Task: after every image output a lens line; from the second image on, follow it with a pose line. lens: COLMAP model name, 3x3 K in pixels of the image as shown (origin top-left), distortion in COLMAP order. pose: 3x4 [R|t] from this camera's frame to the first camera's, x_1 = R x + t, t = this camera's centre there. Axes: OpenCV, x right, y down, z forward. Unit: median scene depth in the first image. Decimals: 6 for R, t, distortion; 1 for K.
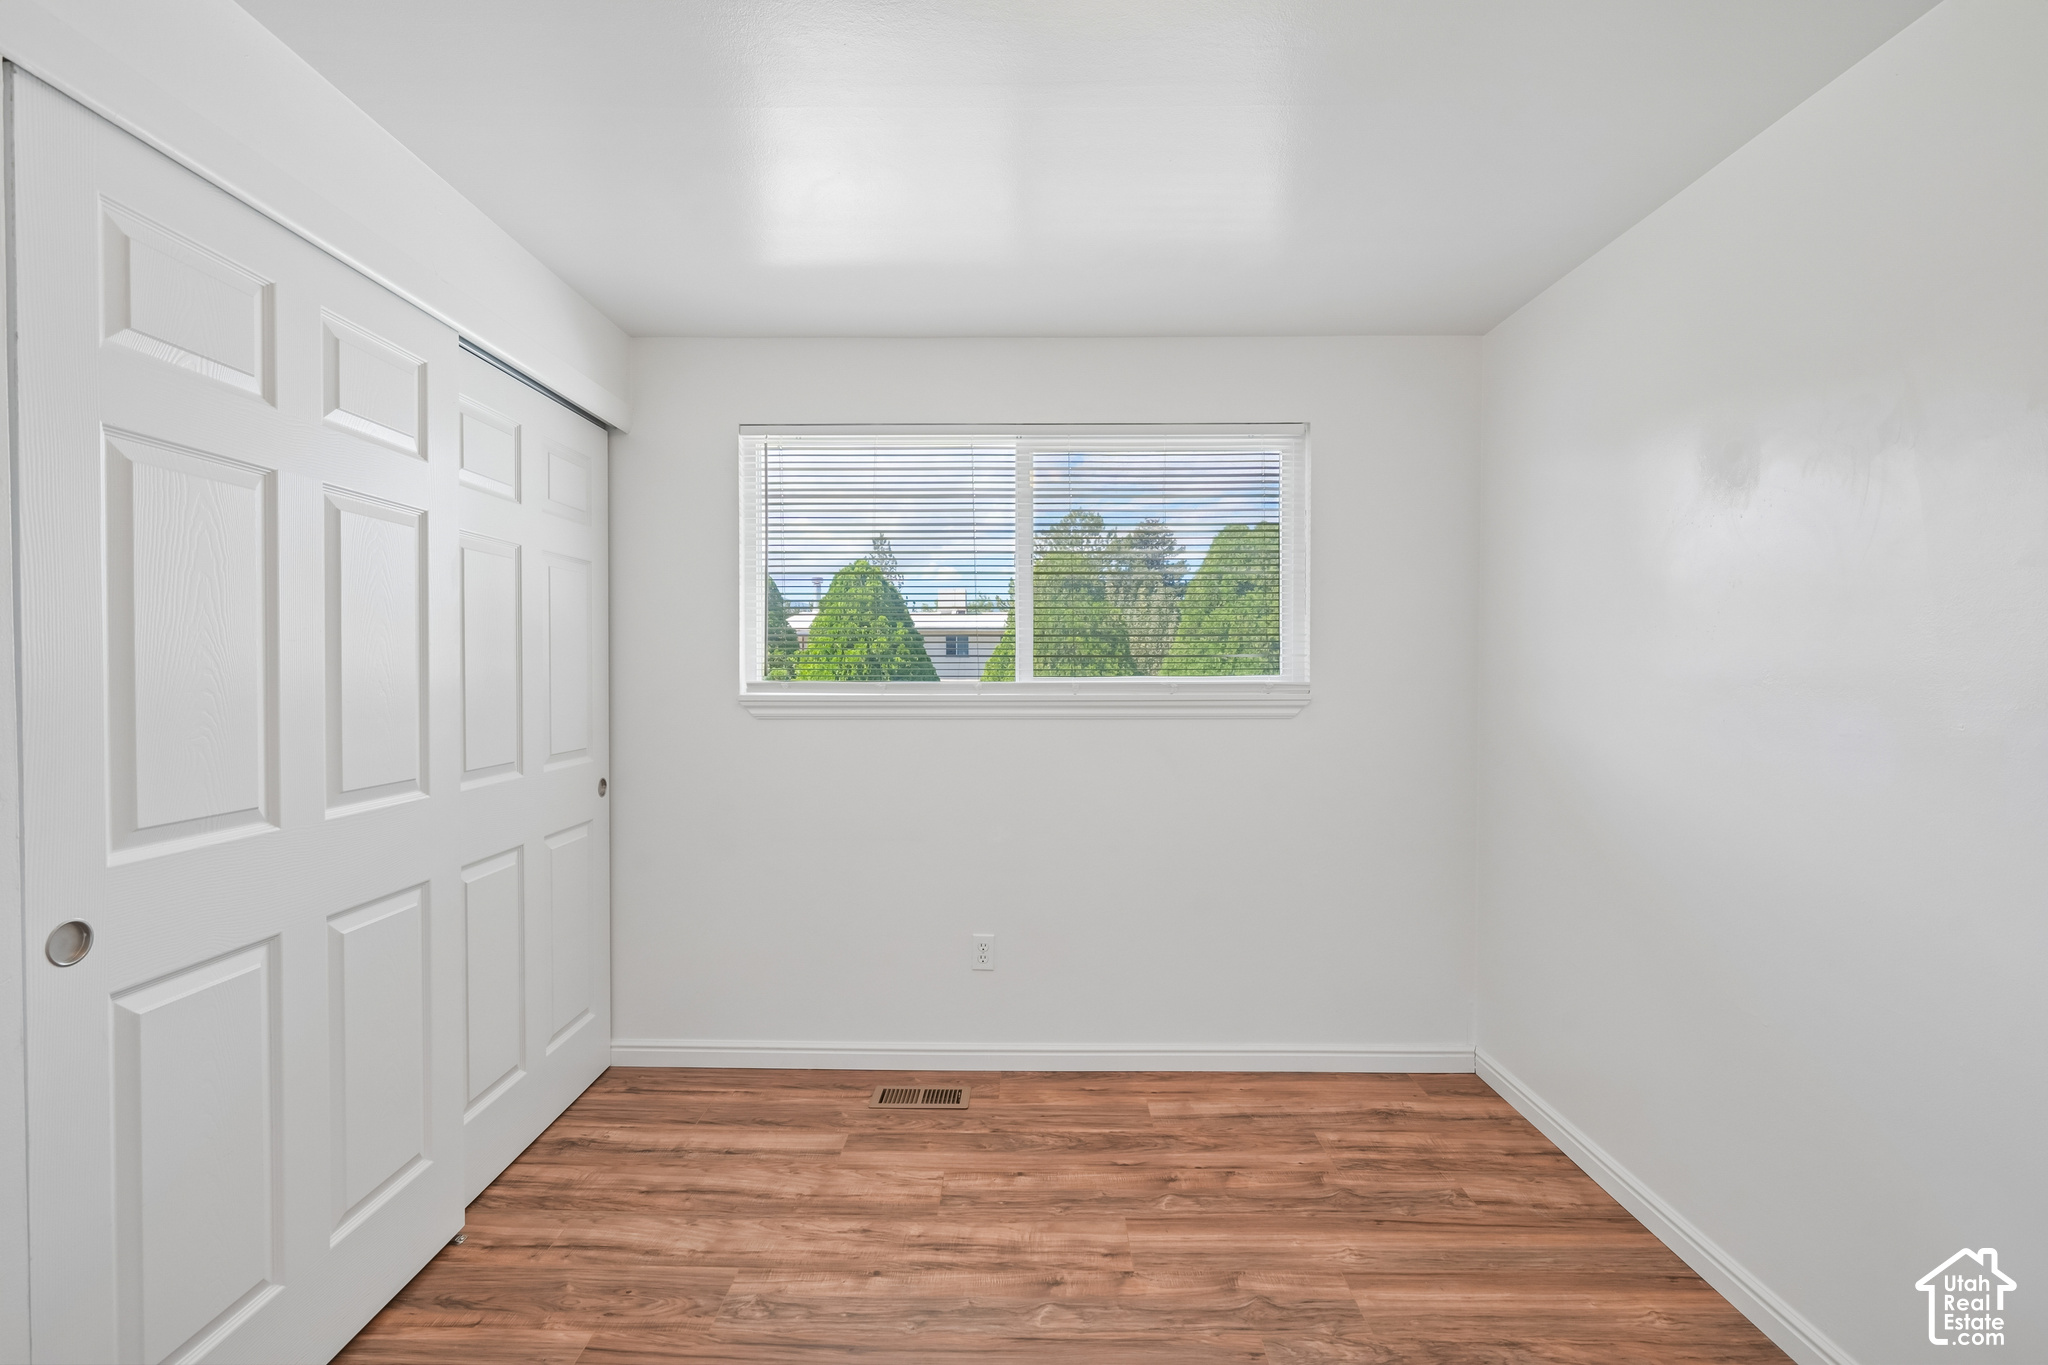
lens RADIAL K [[922.9, 0, 1017.5], [0, 922.9, 683.4], [0, 0, 1]] dist [-0.006434, 0.003917]
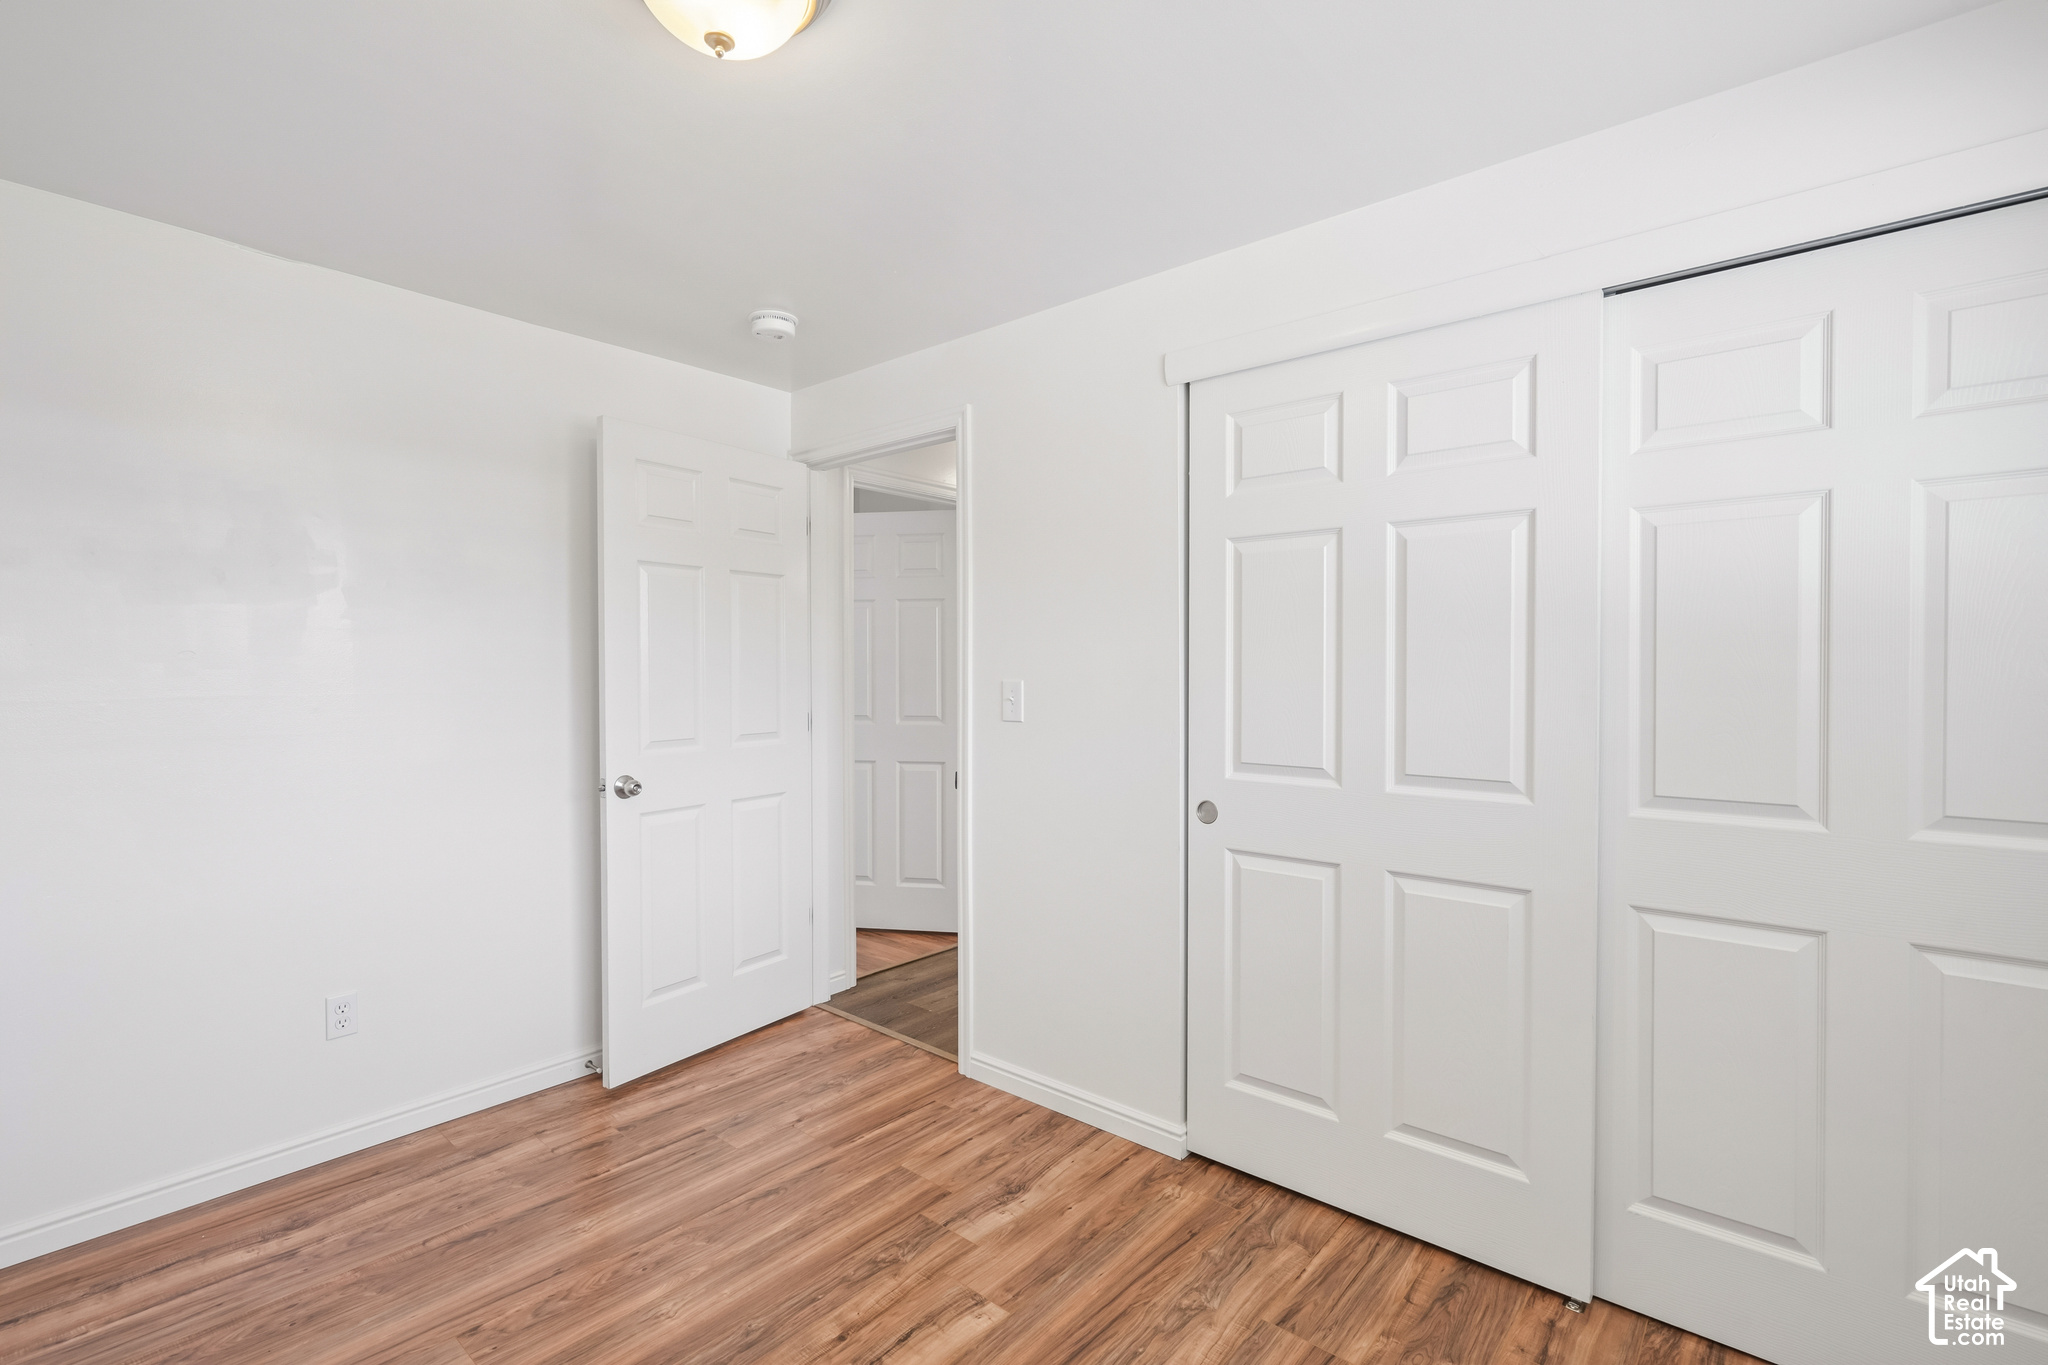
lens RADIAL K [[922.9, 0, 1017.5], [0, 922.9, 683.4], [0, 0, 1]] dist [-0.006434, 0.003917]
pose [[-0.653893, -0.003803, -0.756577, 0.809442], [-0.017984, 0.999783, 0.010517, -0.023235], [0.756373, 0.020484, -0.653820, 1.802698]]
